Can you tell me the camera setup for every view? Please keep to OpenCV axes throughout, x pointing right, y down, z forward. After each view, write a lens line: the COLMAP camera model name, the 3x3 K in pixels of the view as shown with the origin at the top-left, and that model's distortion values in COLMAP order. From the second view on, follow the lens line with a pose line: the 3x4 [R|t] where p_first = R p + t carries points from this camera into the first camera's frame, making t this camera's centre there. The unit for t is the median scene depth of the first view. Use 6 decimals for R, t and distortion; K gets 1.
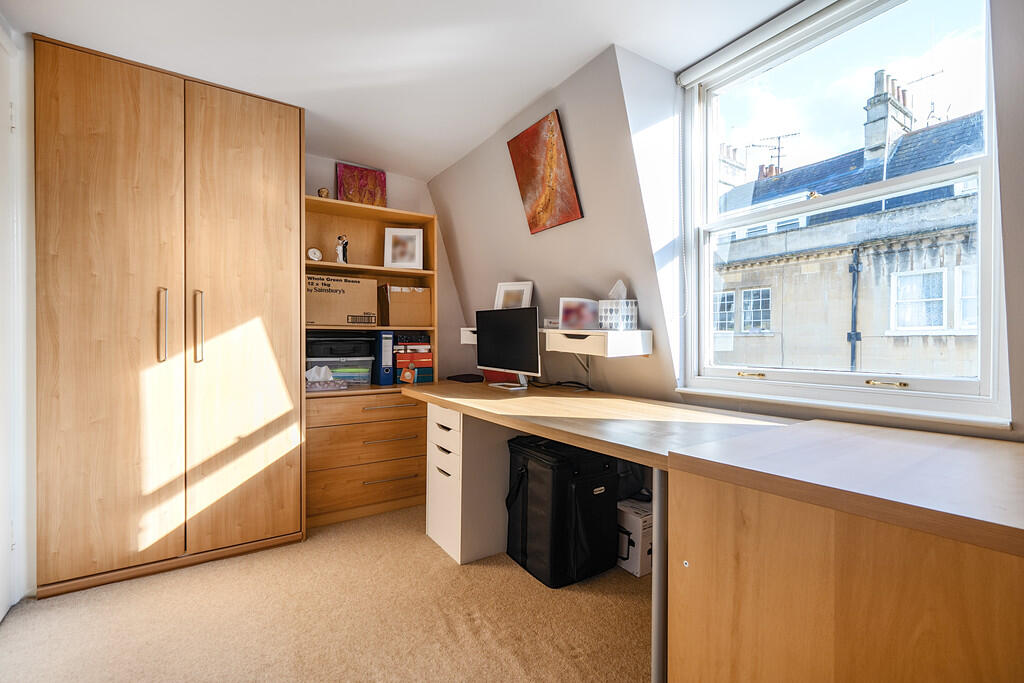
lens RADIAL K [[448.9, 0, 512.9], [0, 448.9, 339.4], [0, 0, 1]] dist [0.003661, 0.000064]
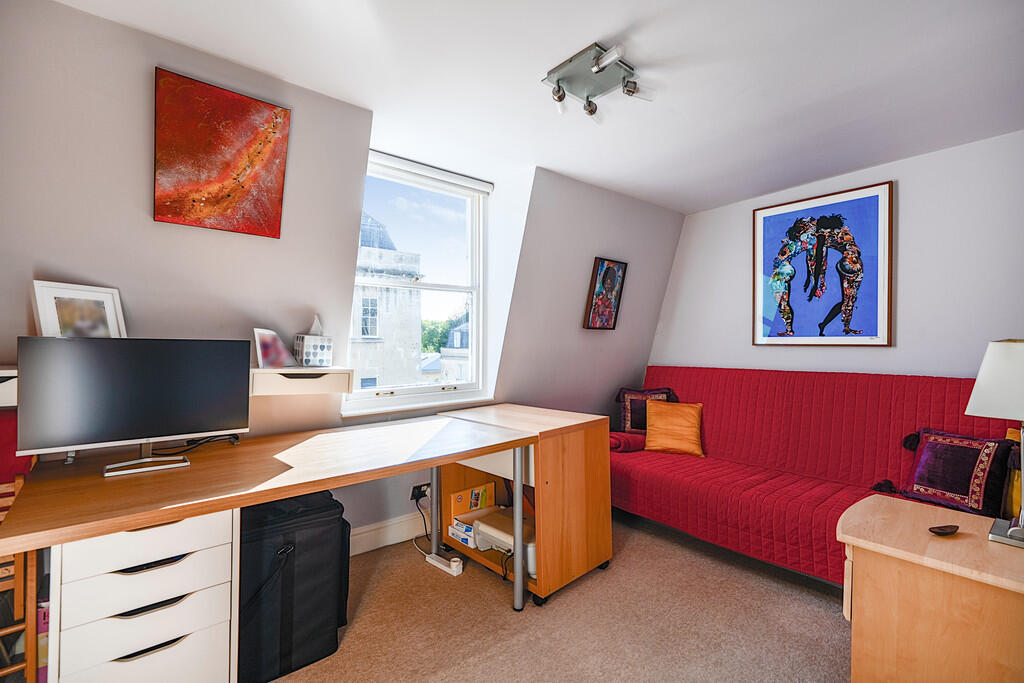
lens RADIAL K [[448.9, 0, 511.4], [0, 448.9, 338.9], [0, 0, 1]] dist [0.003661, 0.000064]
pose [[-0.137775, 0.002879, 0.990459, -0.801835], [-0.002730, 0.999991, -0.003287, -0.078053], [-0.990460, -0.003157, -0.137766, 0.703775]]
